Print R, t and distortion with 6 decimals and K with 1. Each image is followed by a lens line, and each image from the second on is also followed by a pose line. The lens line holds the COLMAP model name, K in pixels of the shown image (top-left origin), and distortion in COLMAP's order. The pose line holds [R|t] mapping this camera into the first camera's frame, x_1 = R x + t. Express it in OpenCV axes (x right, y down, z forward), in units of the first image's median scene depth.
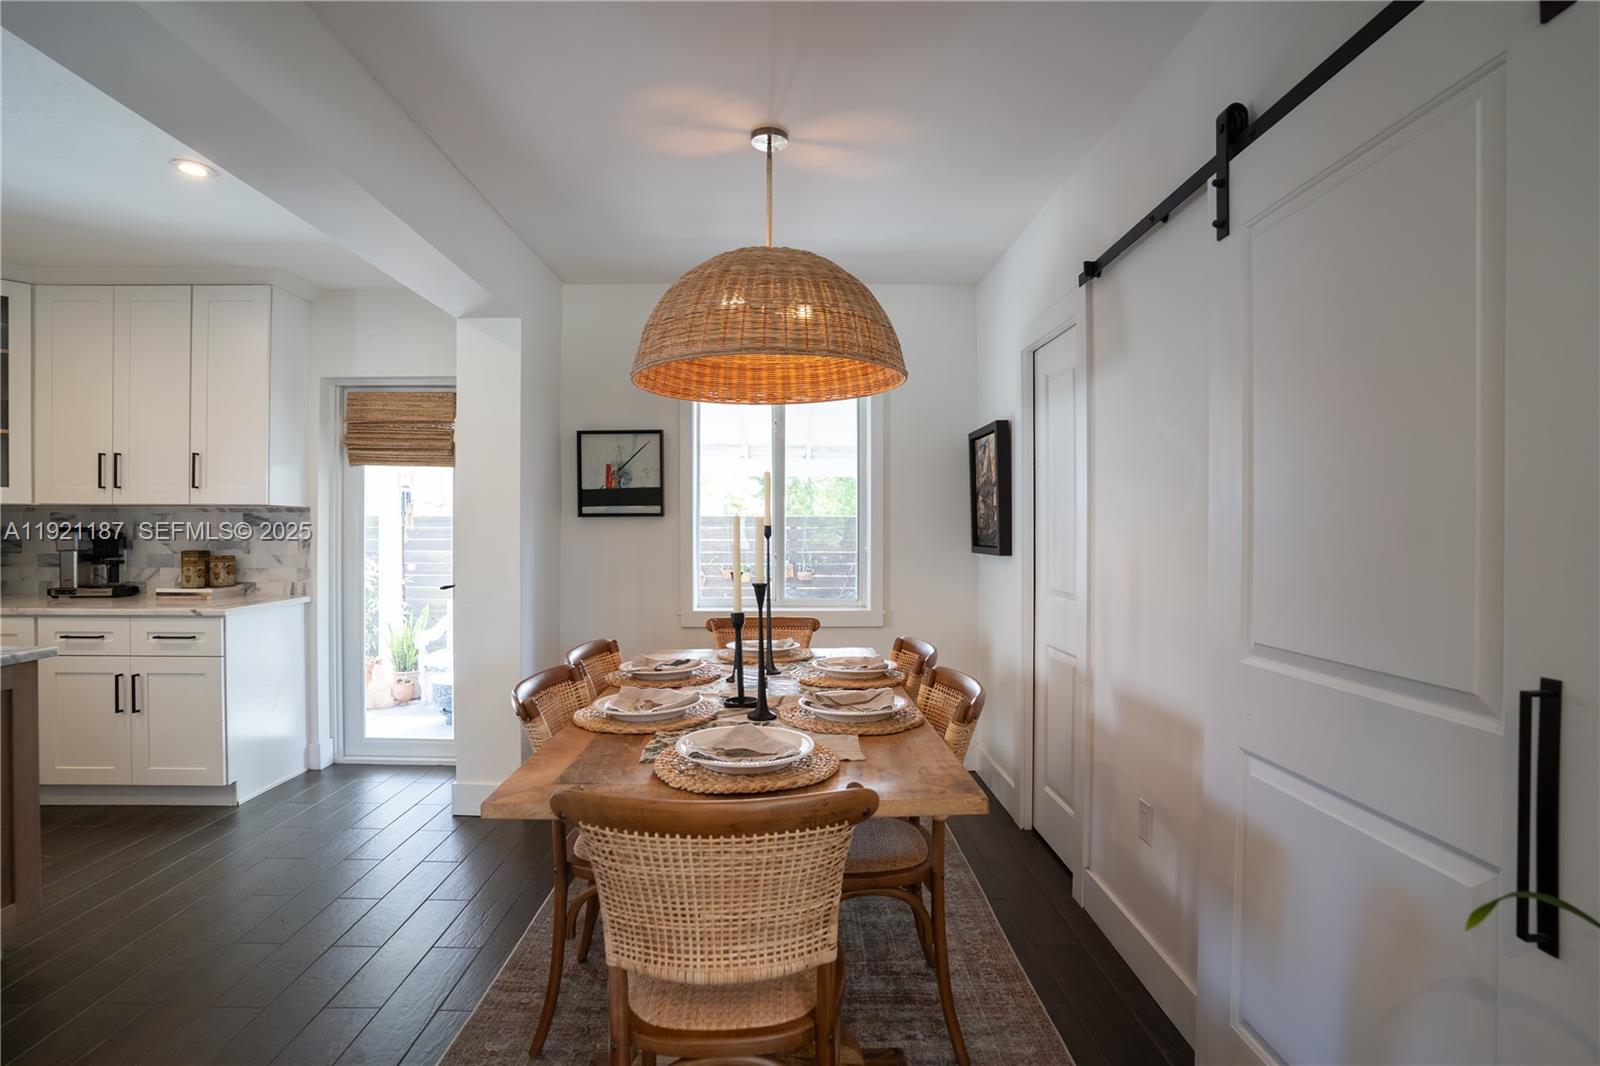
lens RADIAL K [[785.8, 0, 803.9], [0, 785.8, 527.1], [0, 0, 1]] dist [-0.066225, 0.025465]
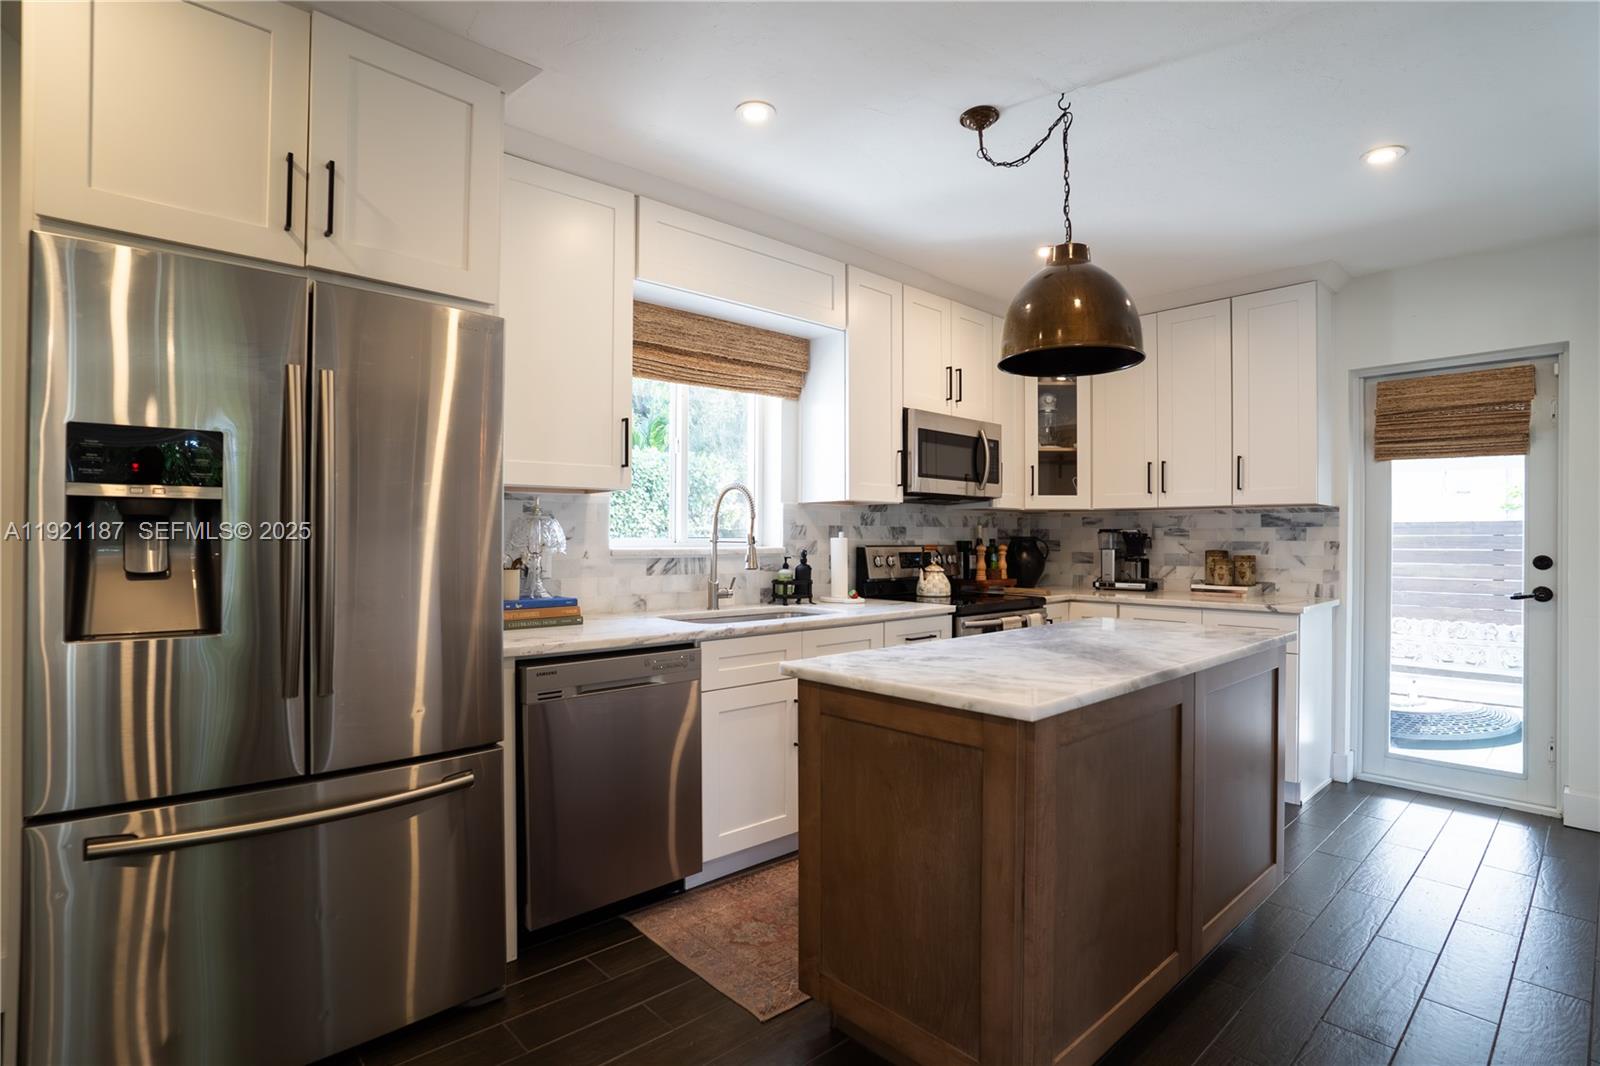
lens RADIAL K [[785.8, 0, 801.7], [0, 785.8, 527.3], [0, 0, 1]] dist [-0.066225, 0.025465]
pose [[0.653758, -0.012200, -0.756605, -0.359127], [-0.002681, 0.999826, -0.018438, 0.019640], [0.756699, 0.014083, 0.653612, -0.133606]]
